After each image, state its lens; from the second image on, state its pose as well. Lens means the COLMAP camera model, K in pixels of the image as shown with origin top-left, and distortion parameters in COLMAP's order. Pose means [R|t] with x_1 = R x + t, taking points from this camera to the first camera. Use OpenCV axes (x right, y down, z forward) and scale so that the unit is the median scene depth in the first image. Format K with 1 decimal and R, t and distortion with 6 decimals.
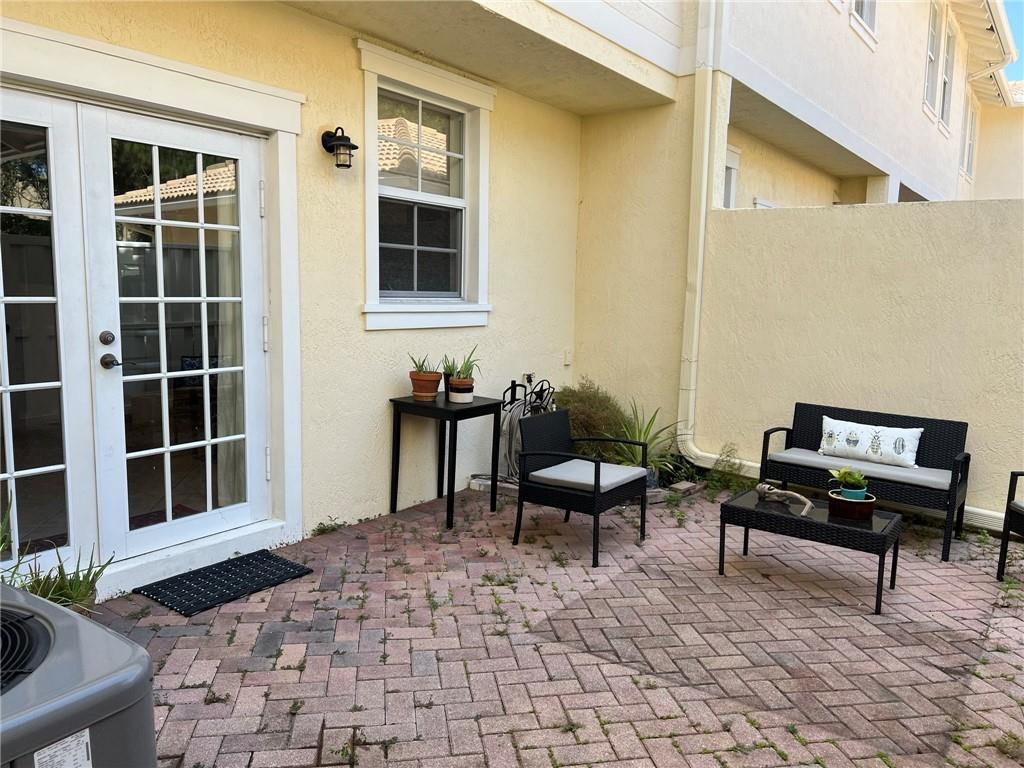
lens RADIAL K [[760.3, 0, 518.3], [0, 760.3, 379.4], [0, 0, 1]] dist [0.065703, -0.084637]
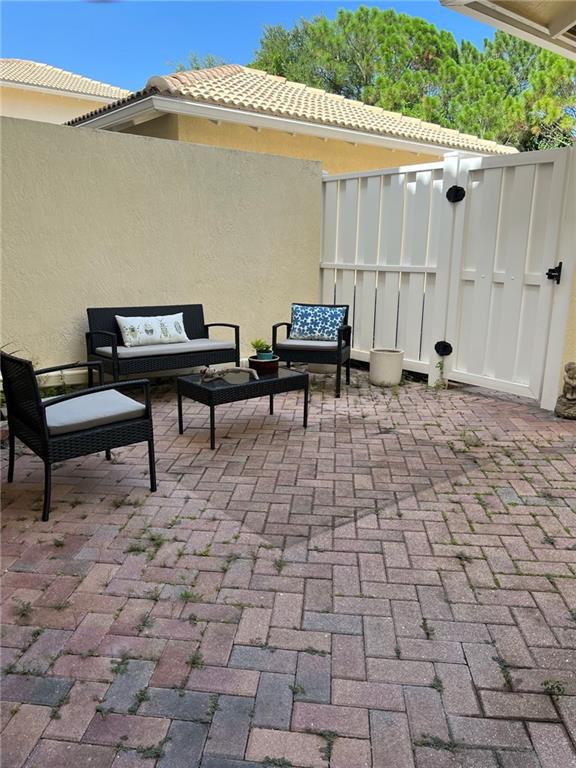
lens RADIAL K [[570.2, 0, 288.0], [0, 570.2, 384.0], [0, 0, 1]] dist [0.065703, -0.084637]
pose [[0.263602, -0.246946, 0.932487, -0.532465], [0.109761, 0.968077, 0.225343, -0.029408], [-0.958367, 0.042950, 0.282292, 0.683408]]
